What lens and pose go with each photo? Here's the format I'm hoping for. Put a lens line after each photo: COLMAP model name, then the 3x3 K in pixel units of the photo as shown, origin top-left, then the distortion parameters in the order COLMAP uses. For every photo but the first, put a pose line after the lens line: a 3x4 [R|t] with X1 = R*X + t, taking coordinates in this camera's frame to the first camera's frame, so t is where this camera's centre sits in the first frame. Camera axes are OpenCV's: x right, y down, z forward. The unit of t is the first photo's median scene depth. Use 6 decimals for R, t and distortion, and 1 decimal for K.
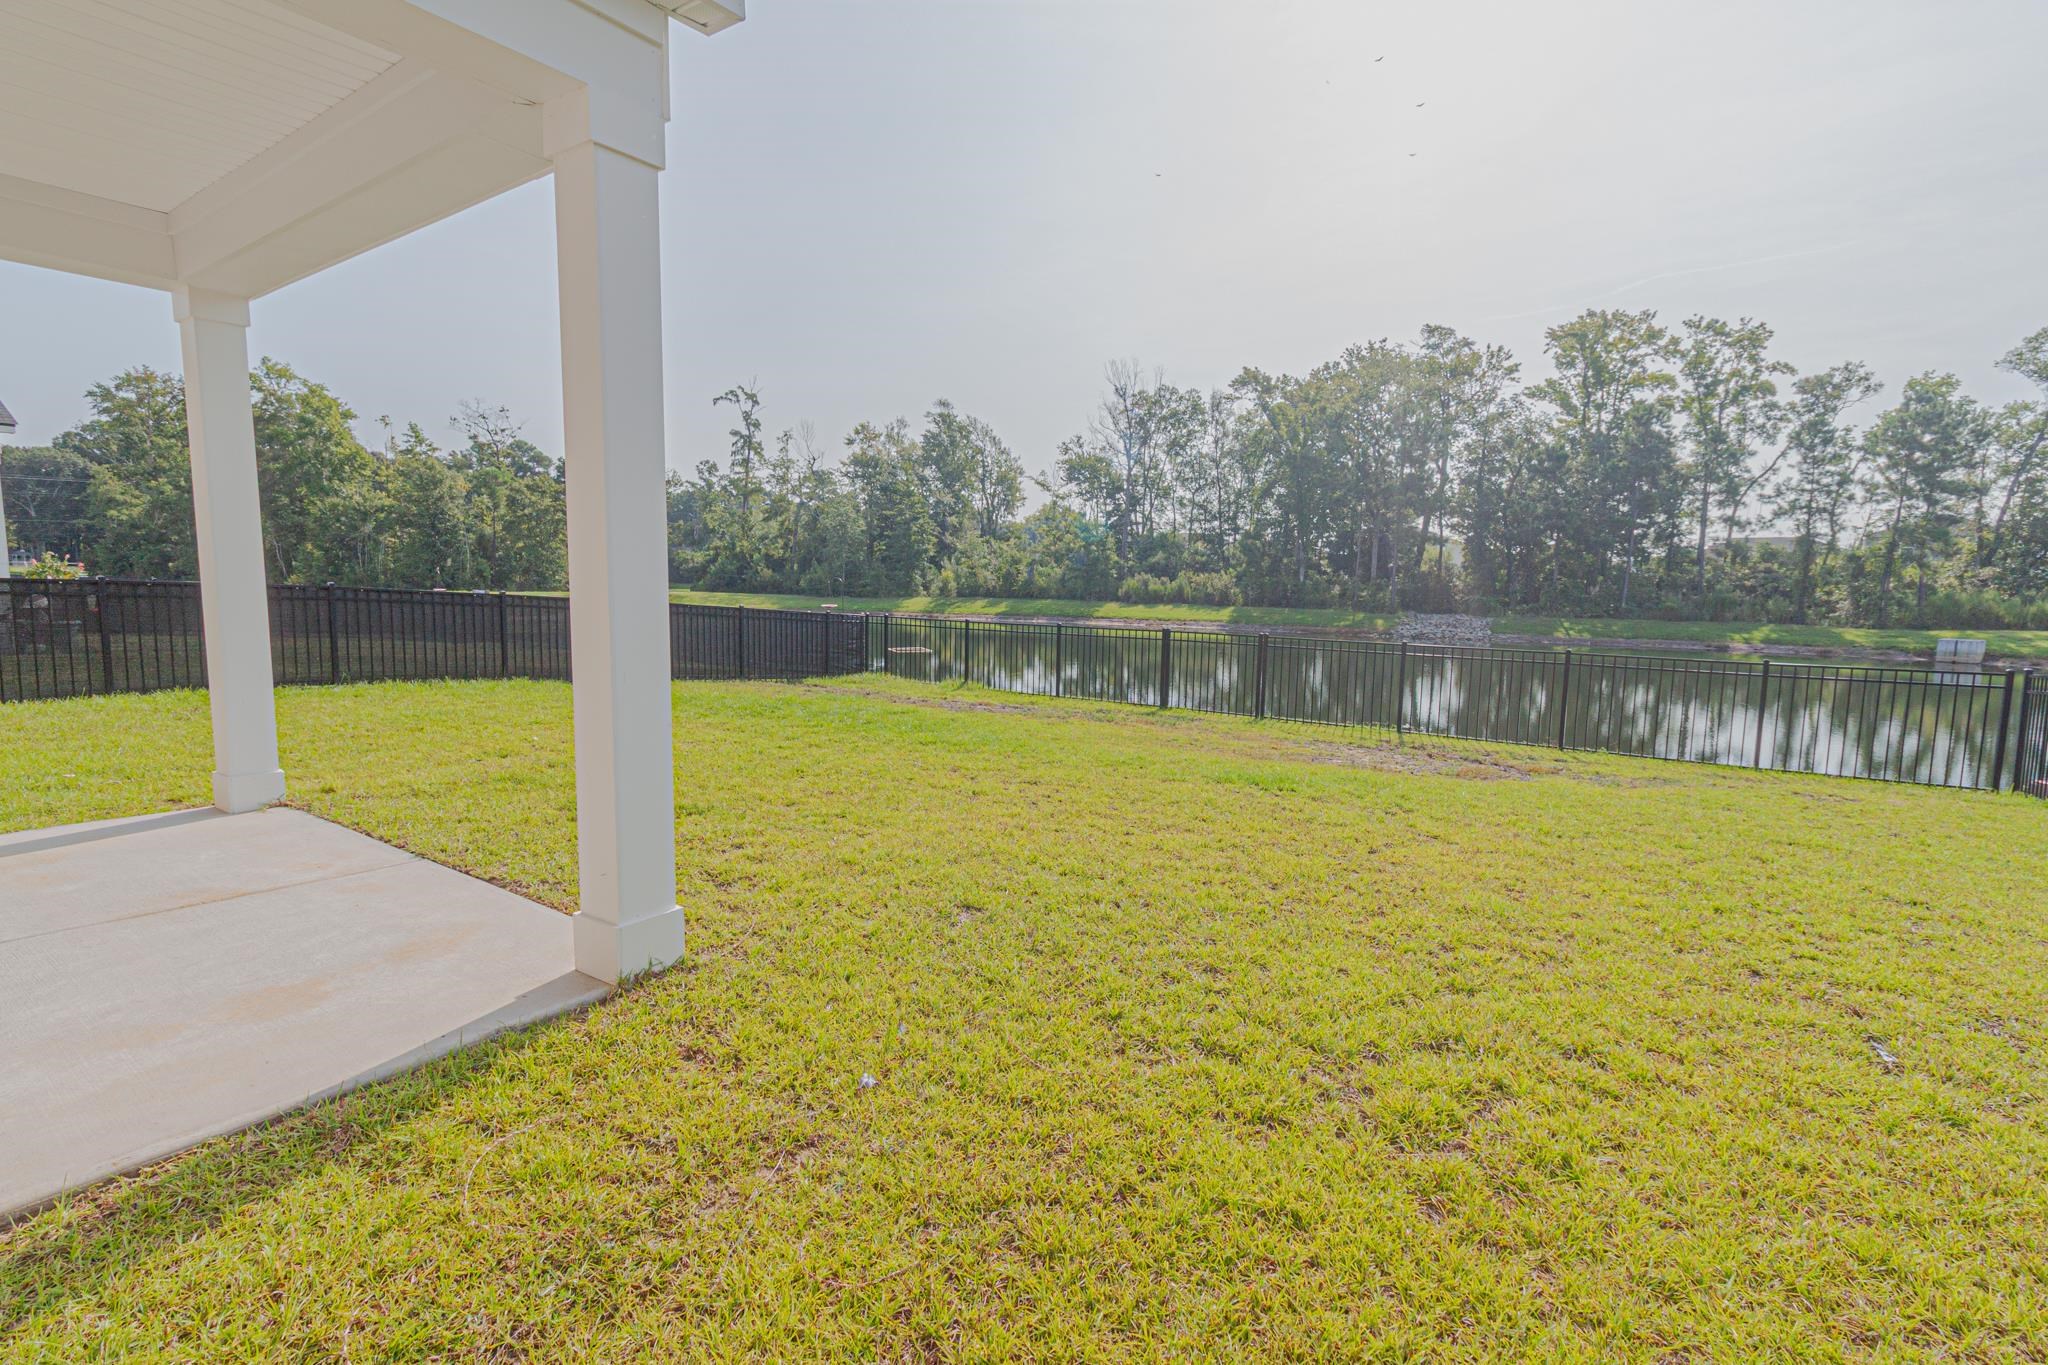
lens RADIAL K [[941.1, 0, 1023.8], [0, 941.1, 688.3], [0, 0, 1]] dist [-0.003197, 0.000411]
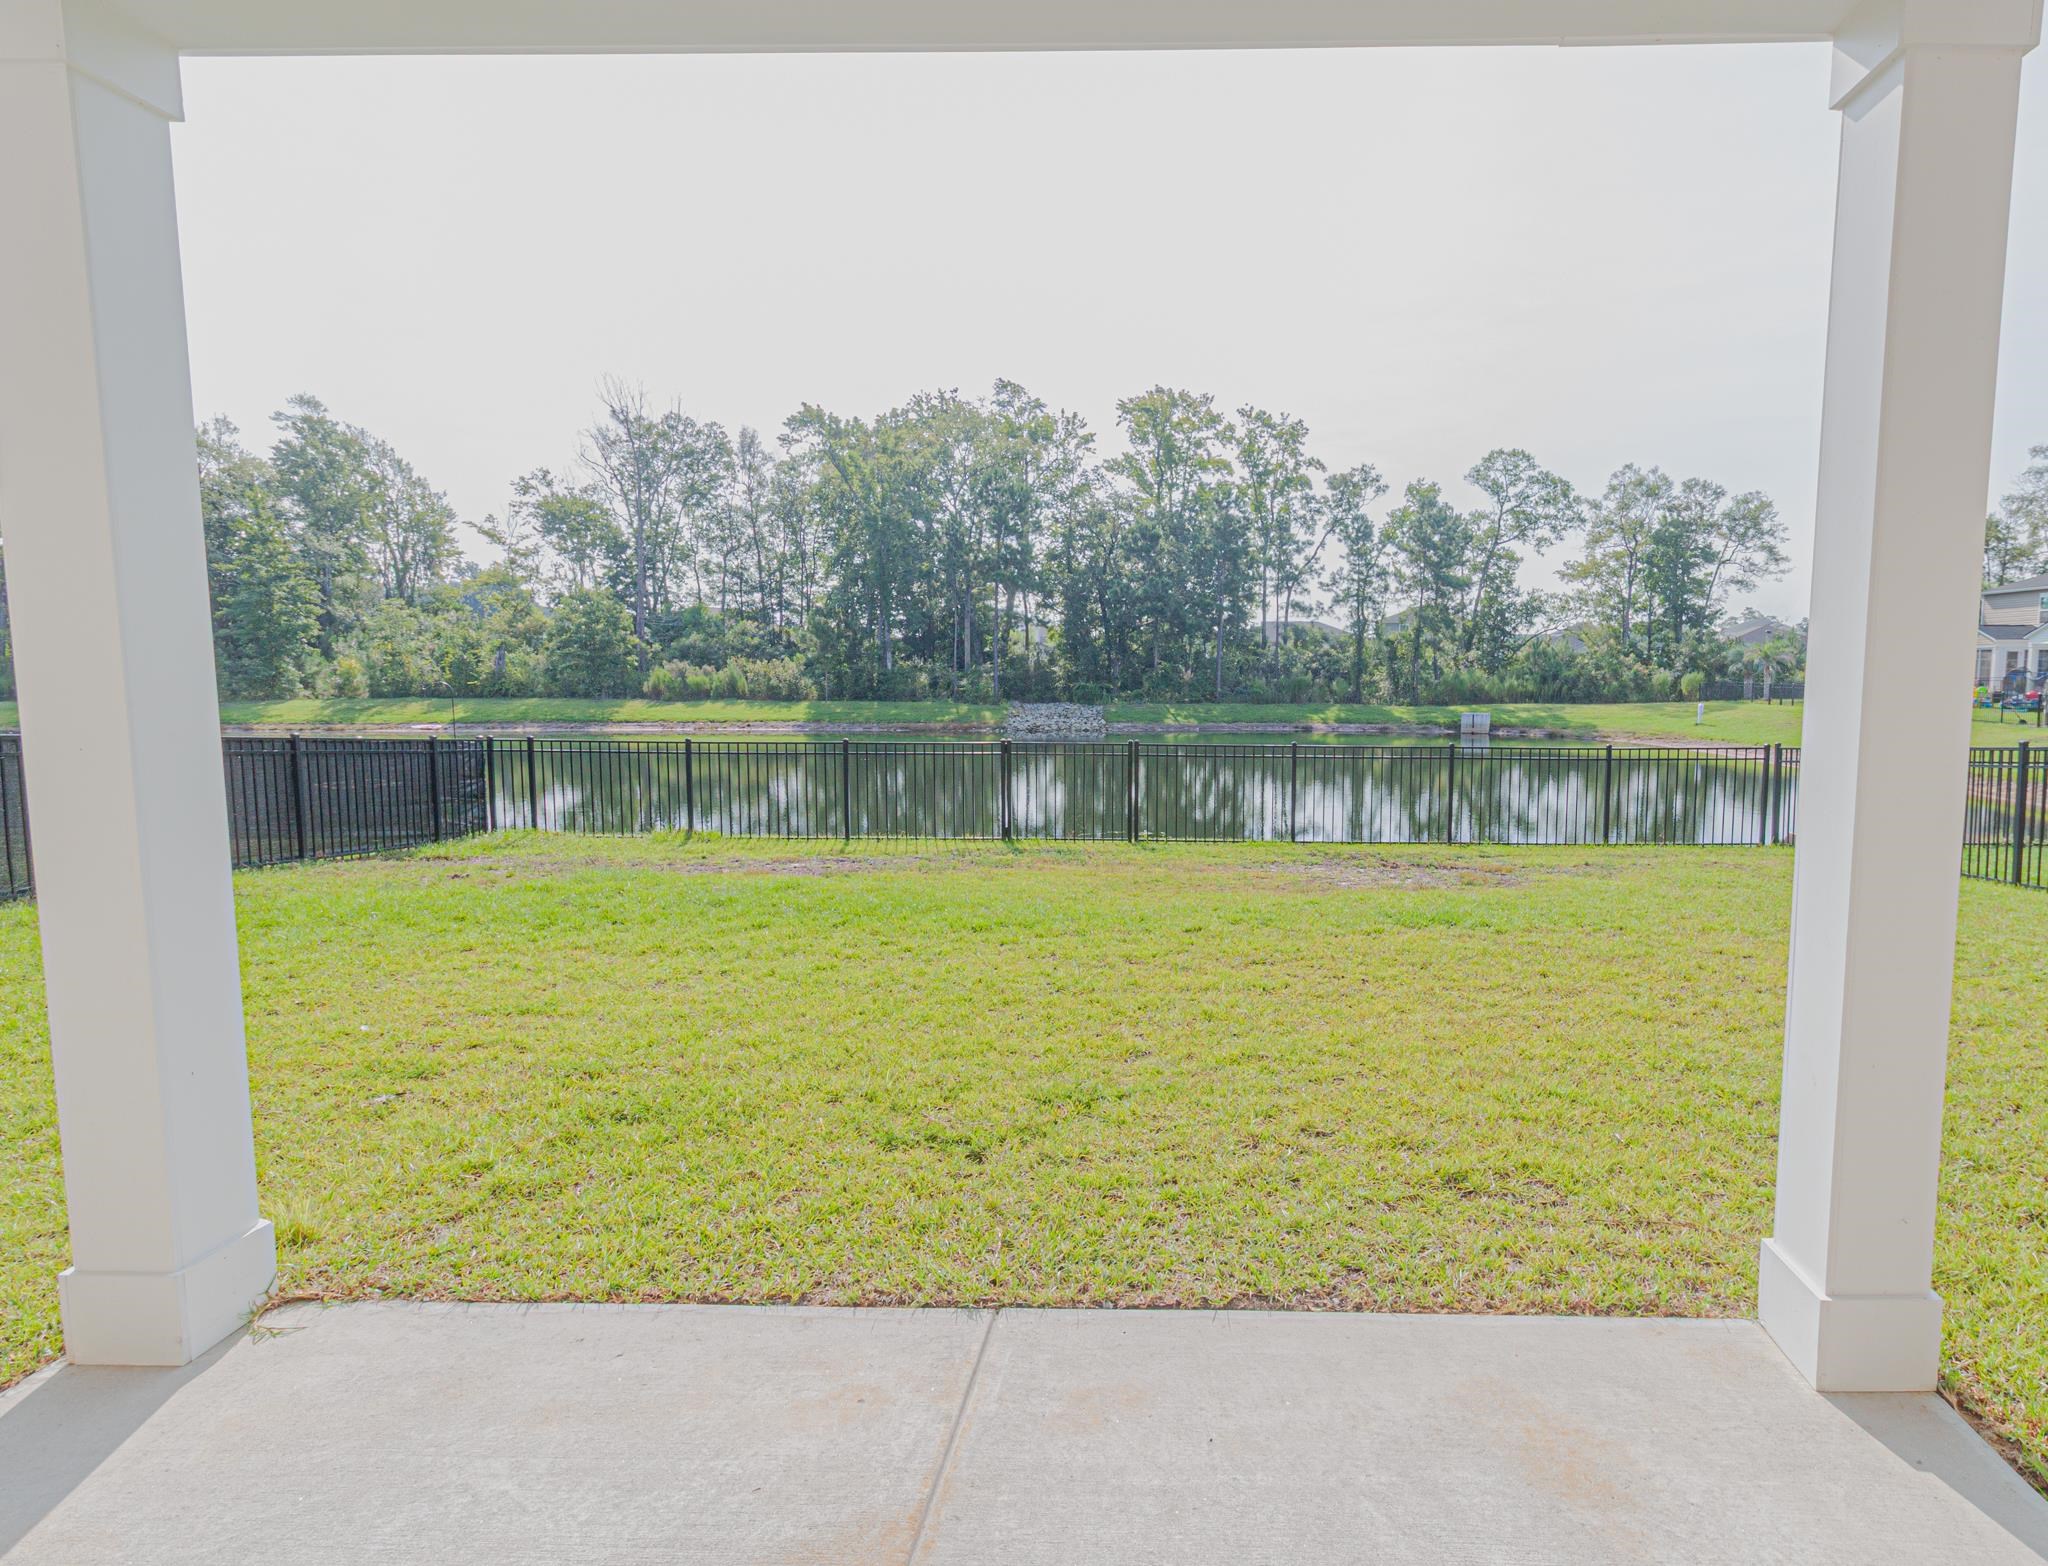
lens RADIAL K [[1153.6, 0, 1025.2], [0, 1153.6, 777.7], [0, 0, 1]] dist [-0.005190, 0.000877]
pose [[0.826566, -0.067091, 0.558827, -0.183516], [0.073585, 0.997230, 0.010885, -0.020285], [-0.558009, 0.032124, 0.829213, 0.092097]]
